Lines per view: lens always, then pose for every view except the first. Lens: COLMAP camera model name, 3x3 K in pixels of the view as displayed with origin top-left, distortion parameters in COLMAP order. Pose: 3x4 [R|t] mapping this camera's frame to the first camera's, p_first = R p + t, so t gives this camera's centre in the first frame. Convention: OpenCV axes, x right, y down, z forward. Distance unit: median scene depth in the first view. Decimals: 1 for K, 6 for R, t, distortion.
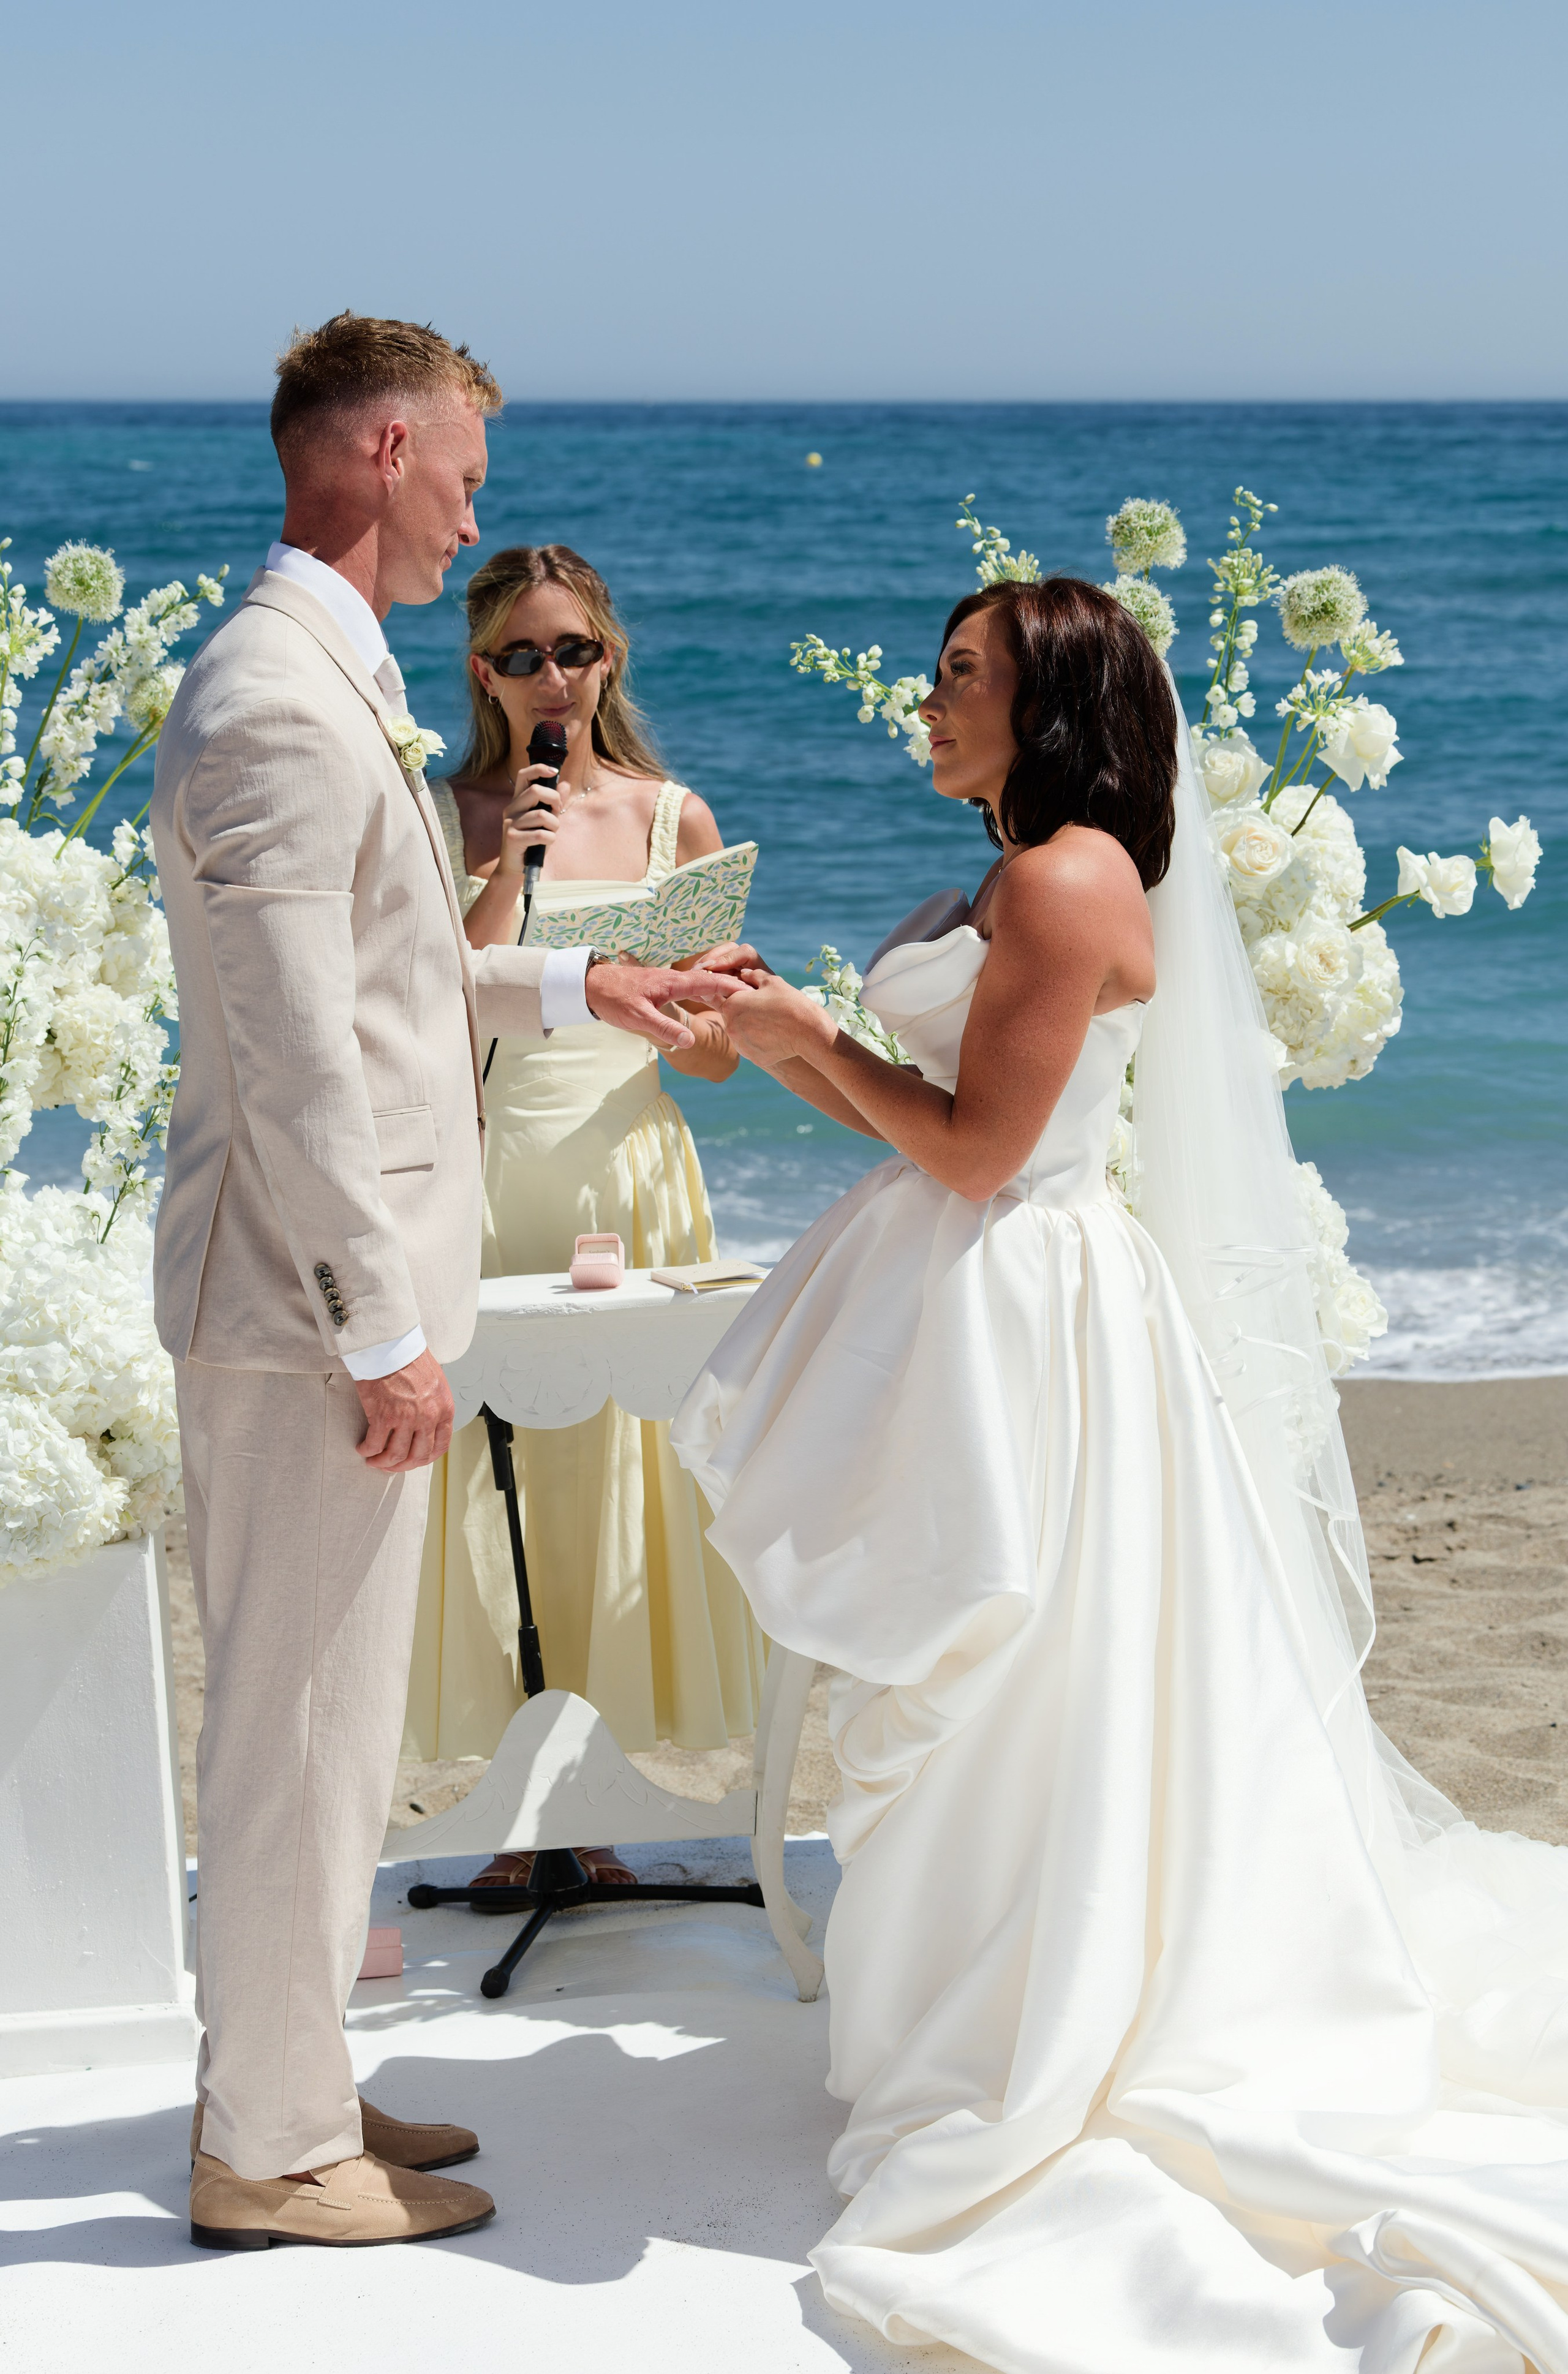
lens RADIAL K [[4691.2, 0, 774.9], [0, 4691.2, 1193.5], [0, 0, 1]] dist [-0.054523, 0.000000]
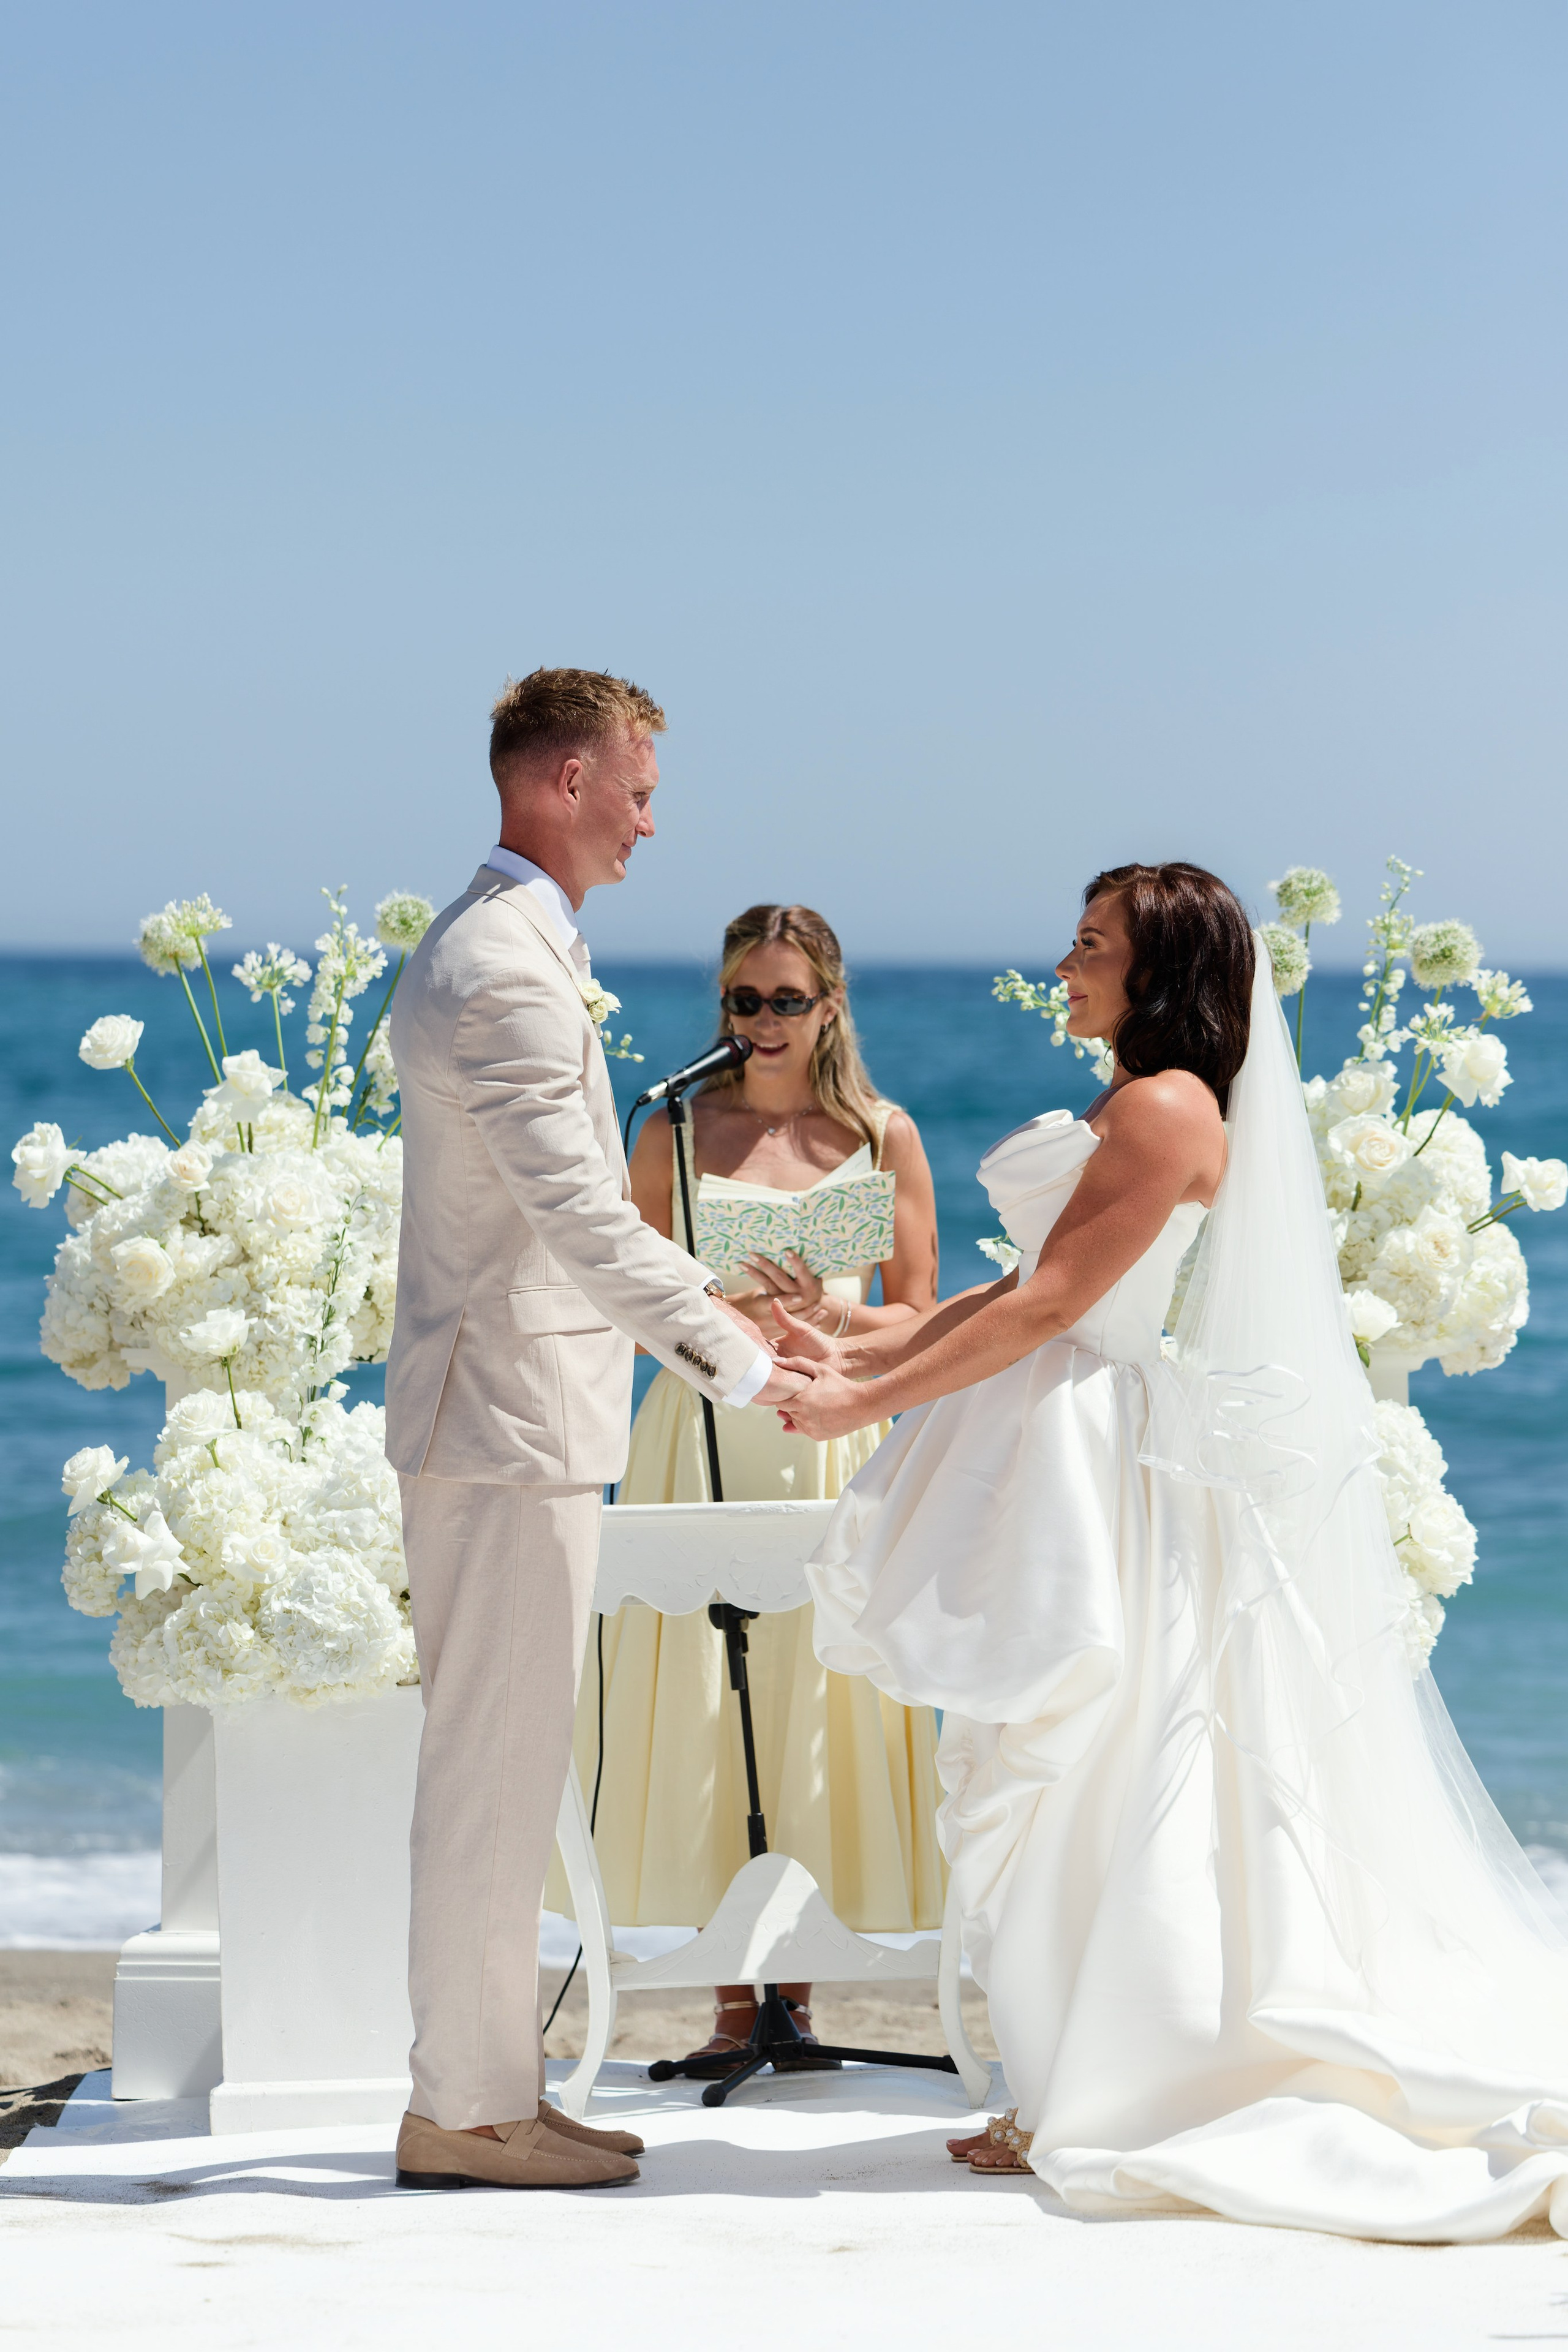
lens RADIAL K [[6427.5, 0, 785.8], [0, 6427.5, 1174.2], [0, 0, 1]] dist [-0.102708, 0.000000]
pose [[0.996507, 0.013367, -0.082436, 0.086073], [-0.023775, 0.991669, -0.126601, 0.140465], [0.080057, 0.128118, 0.988522, -0.614243]]
